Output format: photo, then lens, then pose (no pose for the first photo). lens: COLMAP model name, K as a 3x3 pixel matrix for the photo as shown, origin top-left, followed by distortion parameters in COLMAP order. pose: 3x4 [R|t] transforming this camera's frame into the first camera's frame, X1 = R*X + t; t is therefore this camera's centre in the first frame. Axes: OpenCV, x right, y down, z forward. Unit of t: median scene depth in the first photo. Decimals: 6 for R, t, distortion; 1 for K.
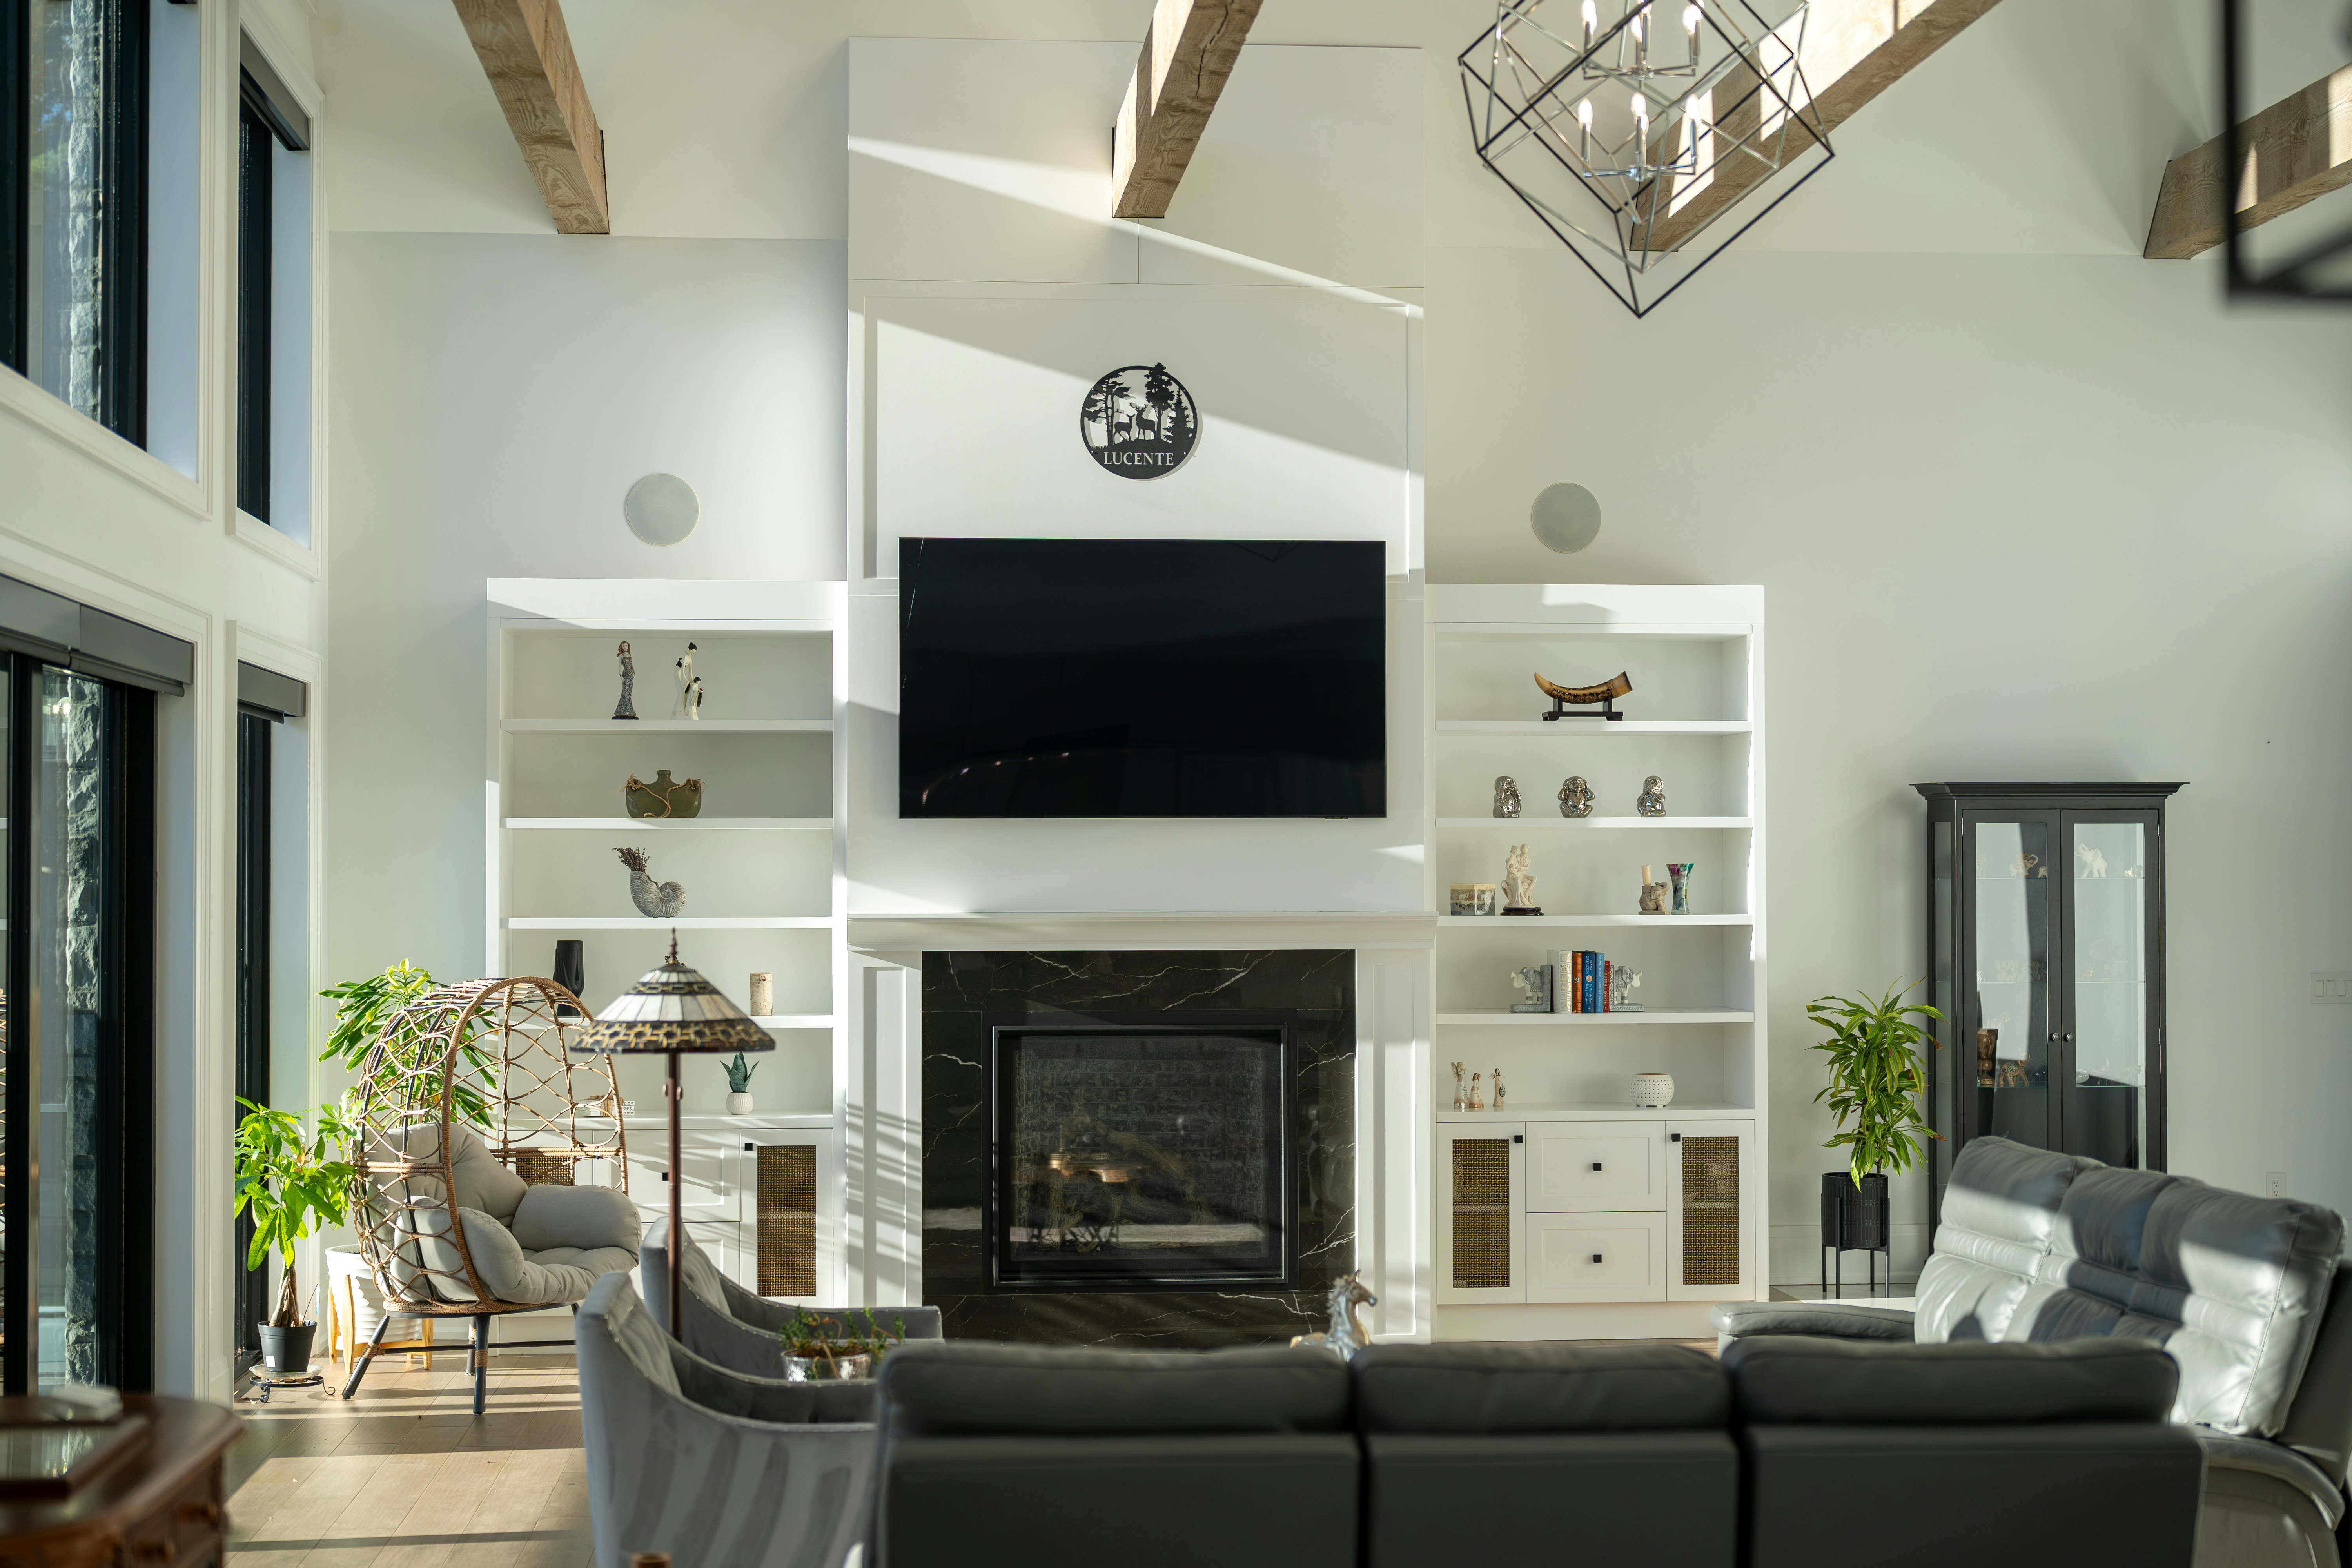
lens RADIAL K [[3293.1, 0, 1120.2], [0, 3293.1, 784.7], [0, 0, 1]] dist [-0.007918, 0.073511]
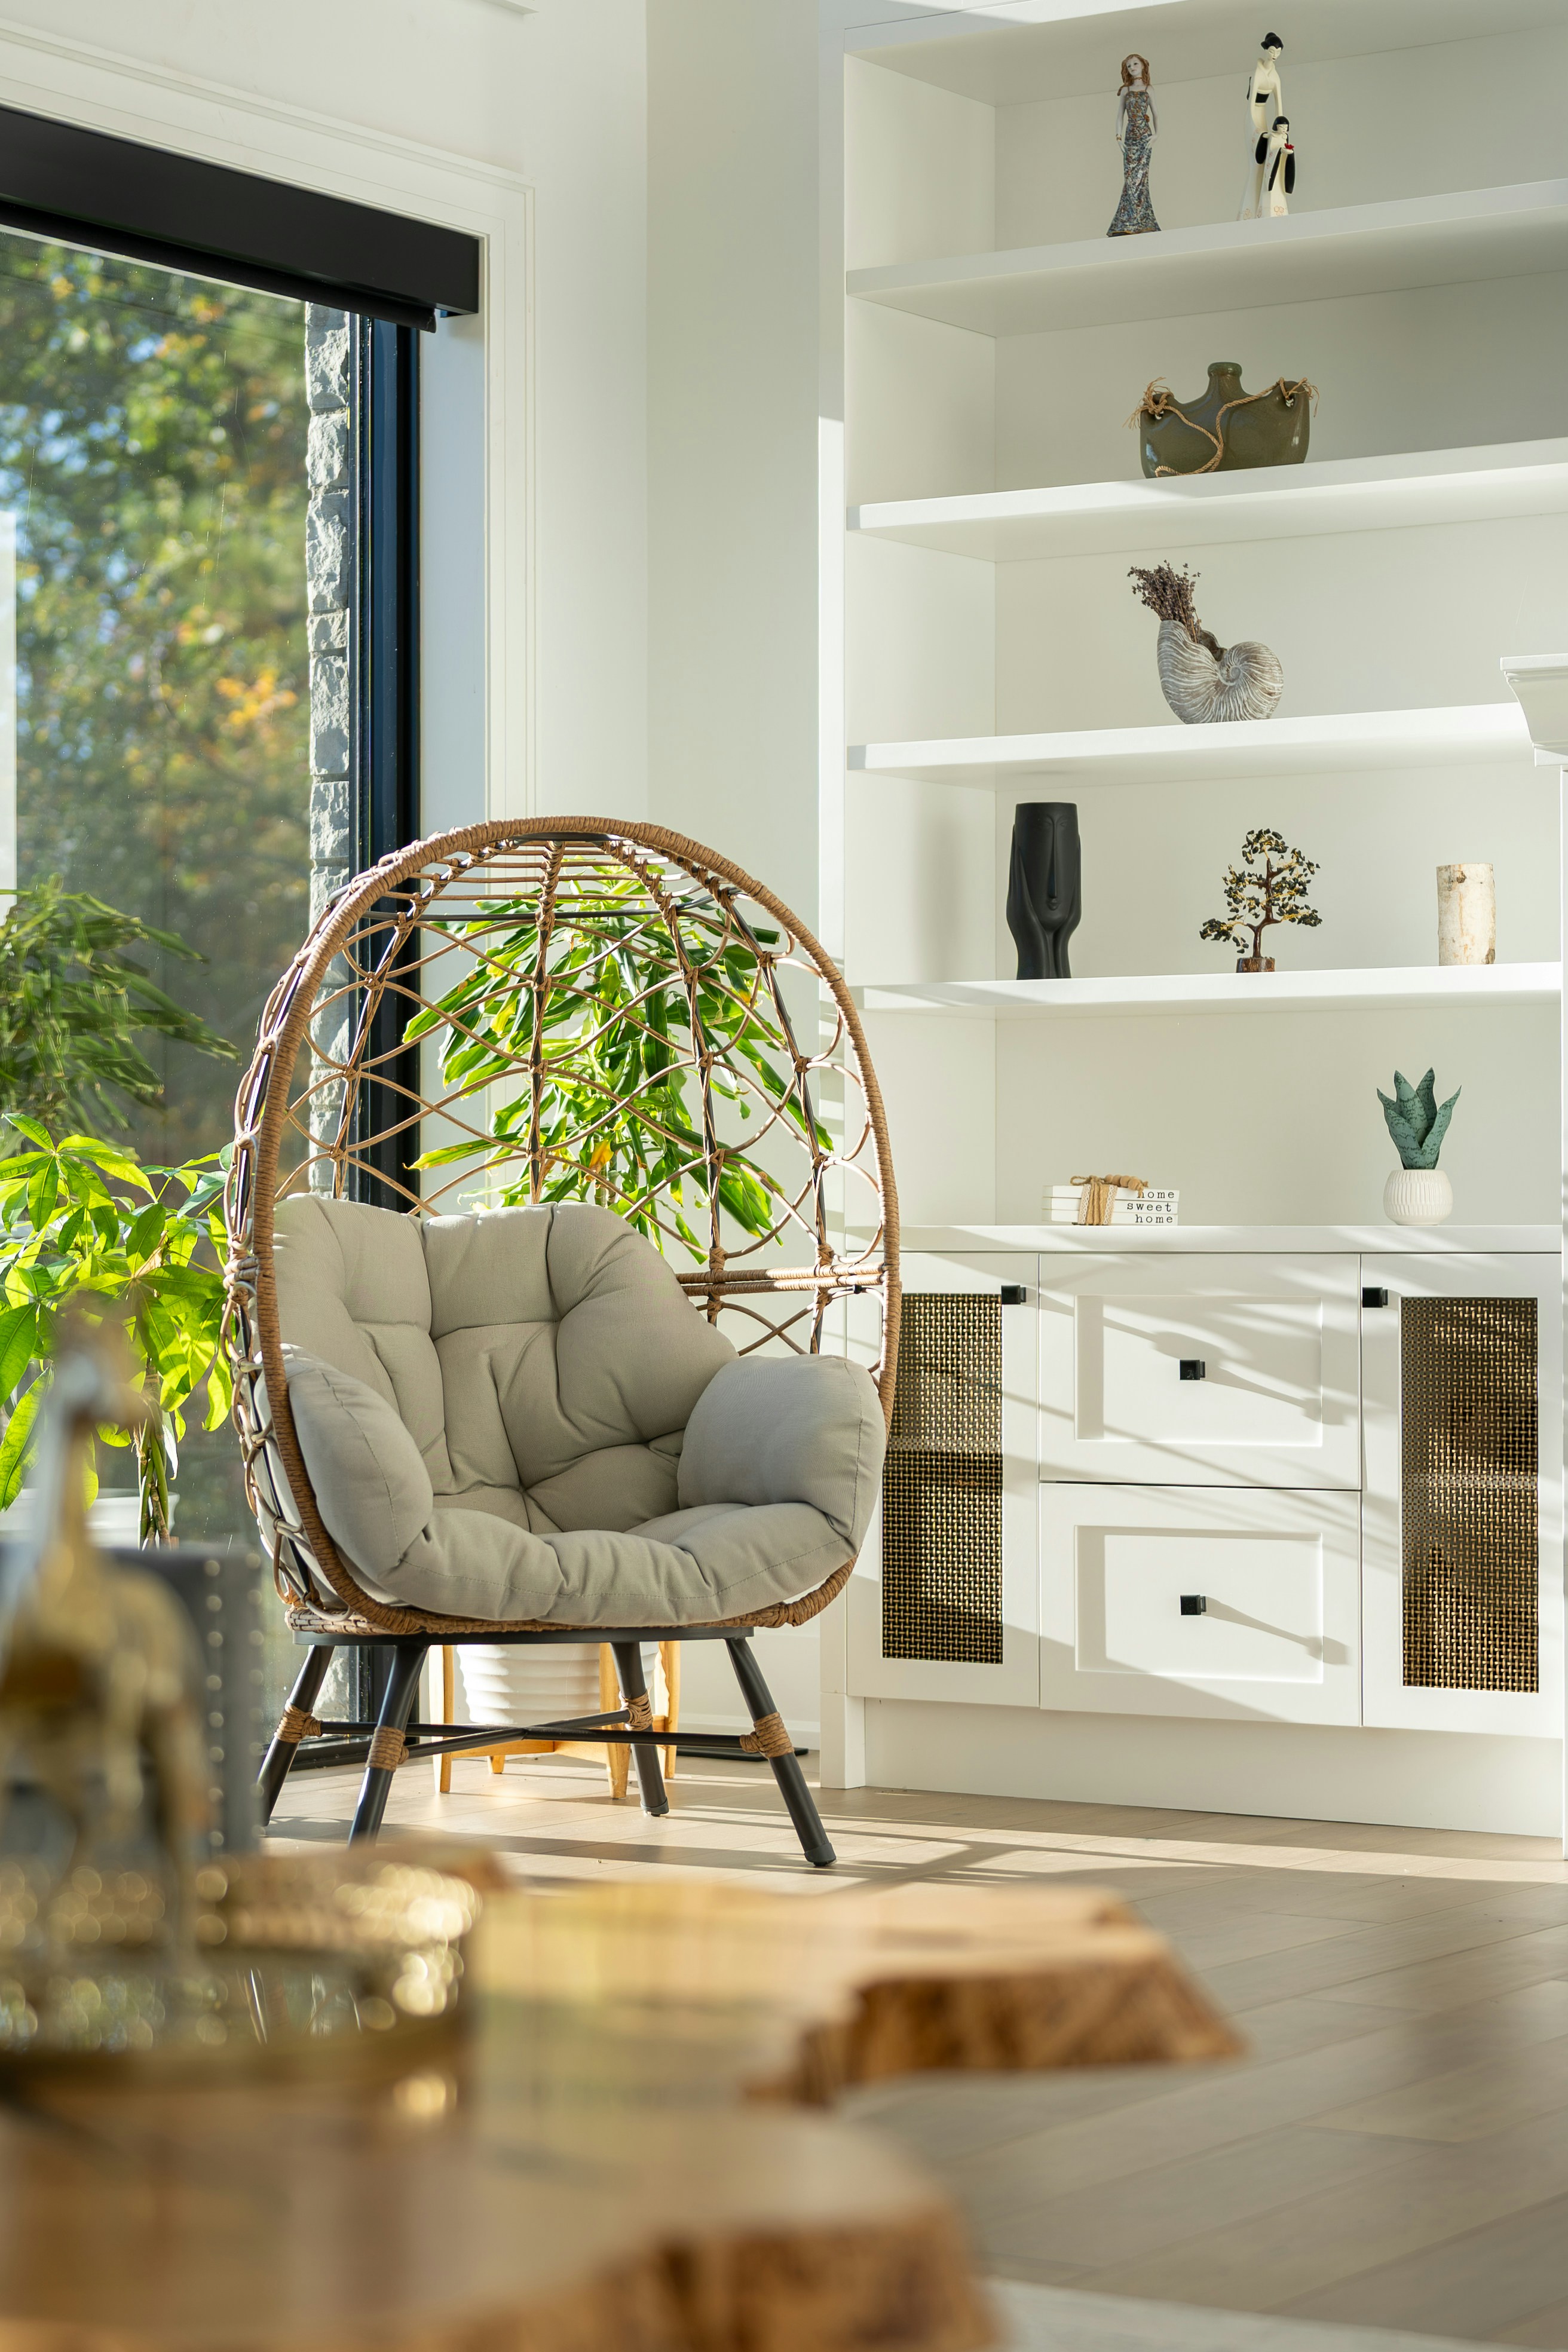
lens RADIAL K [[4947.3, 0, 784.0], [0, 4947.3, 1176.0], [0, 0, 1]] dist [0.021407, -0.124995]
pose [[0.785623, -0.007064, -0.618665, 0.191254], [0.015888, 0.999835, 0.008760, 0.088229], [0.618501, -0.016712, 0.785606, 0.492113]]
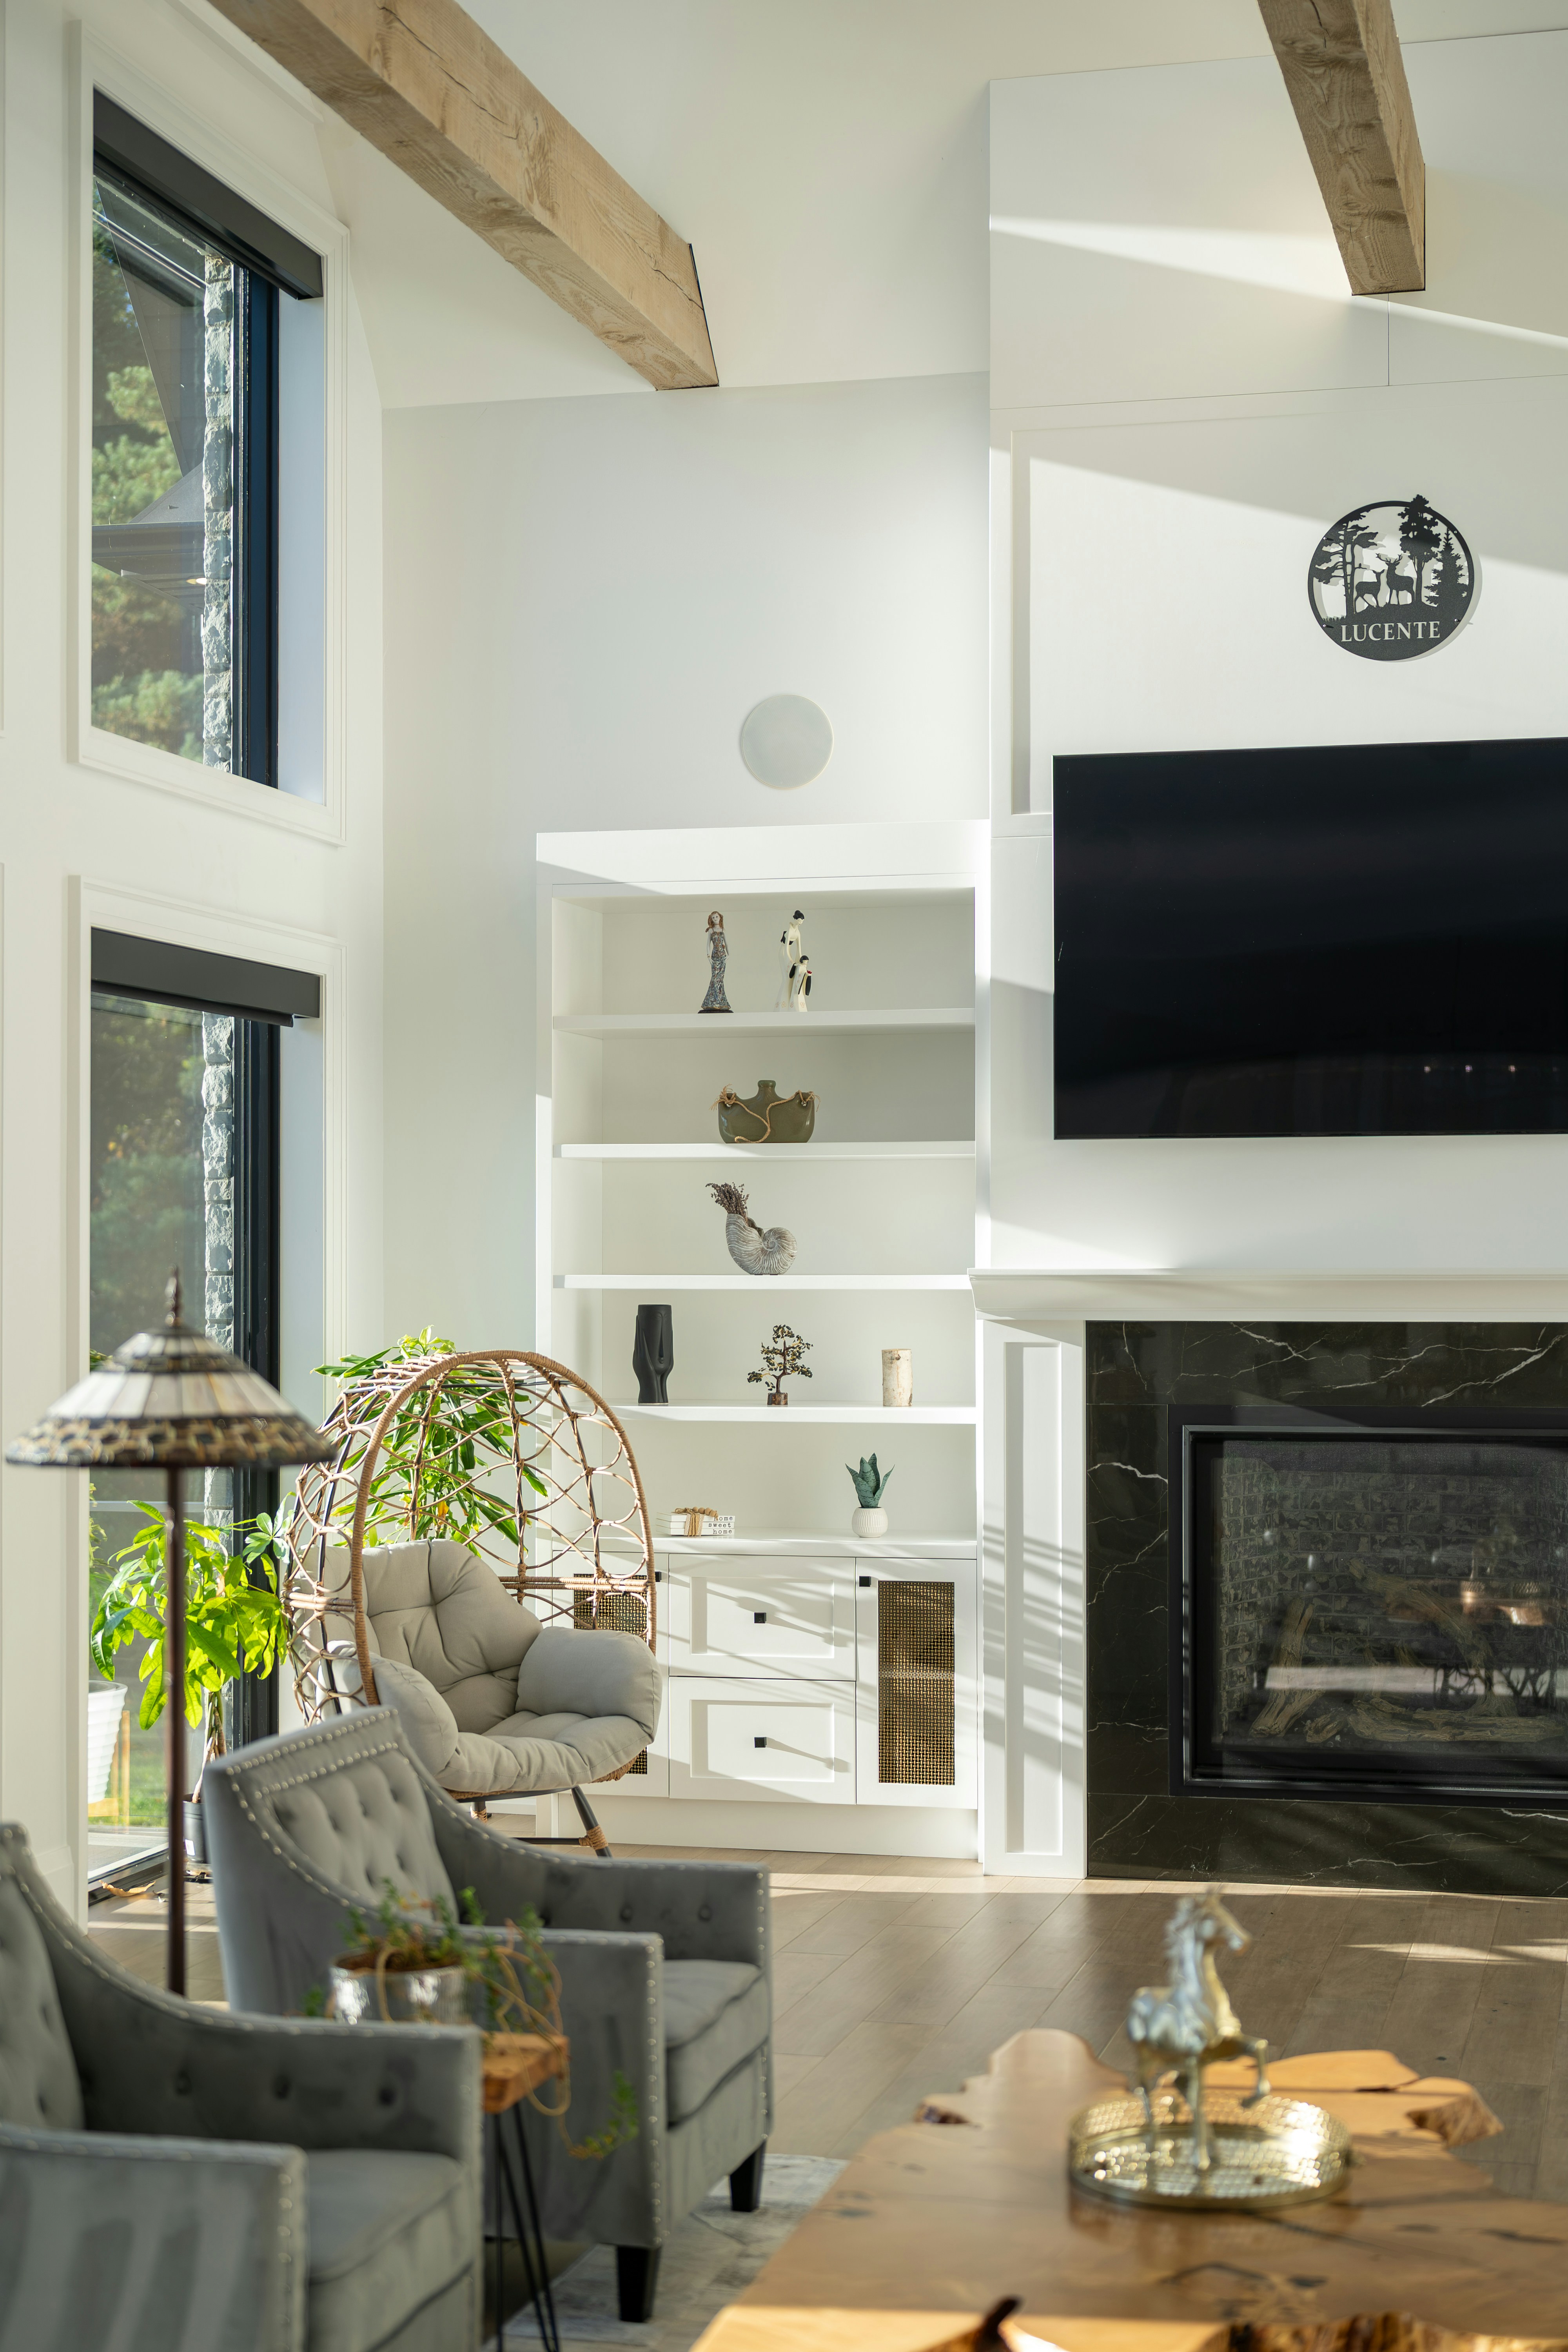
lens RADIAL K [[3293.1, 0, 873.6], [0, 3293.1, 1201.0], [0, 0, 1]] dist [-0.007918, 0.073511]
pose [[0.950926, -0.005321, -0.309372, 0.119007], [0.008331, 0.999930, 0.008408, 0.017169], [0.309306, -0.010573, 0.950904, 0.287337]]
